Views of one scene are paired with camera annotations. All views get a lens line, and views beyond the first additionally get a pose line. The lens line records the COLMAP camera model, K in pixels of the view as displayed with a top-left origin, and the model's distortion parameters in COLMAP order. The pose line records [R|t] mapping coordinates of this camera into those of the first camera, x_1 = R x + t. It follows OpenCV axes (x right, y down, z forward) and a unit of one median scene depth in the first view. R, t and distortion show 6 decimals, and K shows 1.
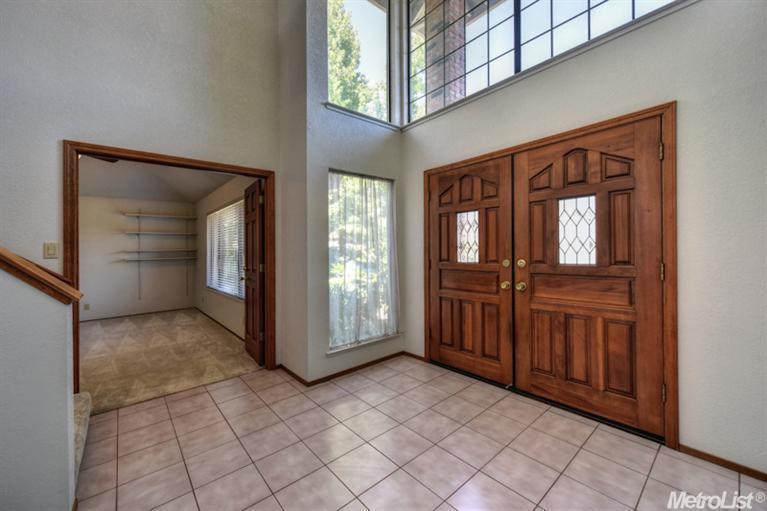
lens RADIAL K [[317.3, 0, 383.5], [0, 317.3, 255.5], [0, 0, 1]] dist [0.001145, 0.000172]
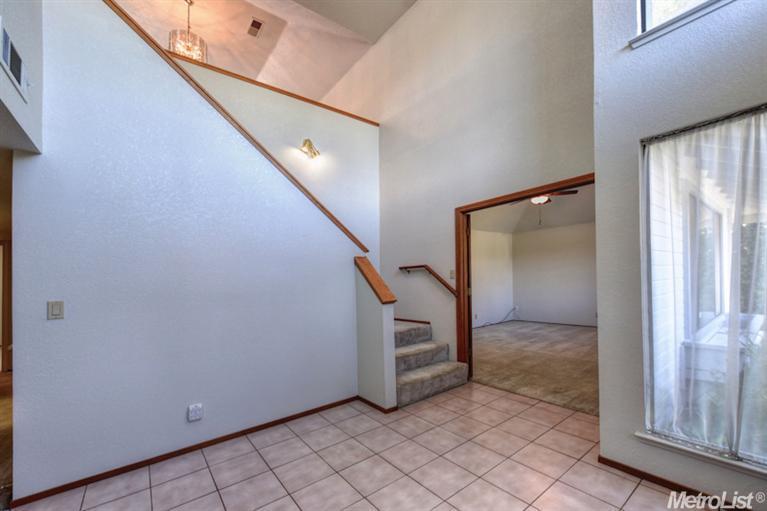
lens RADIAL K [[304.2, 0, 385.7], [0, 304.2, 272.1], [0, 0, 1]] dist [0.000030, -0.000004]
pose [[-0.041704, 0.003125, -0.999125, 0.507876], [0.016012, 0.999869, 0.002459, -0.030594], [0.999002, -0.015895, -0.041749, 0.587794]]
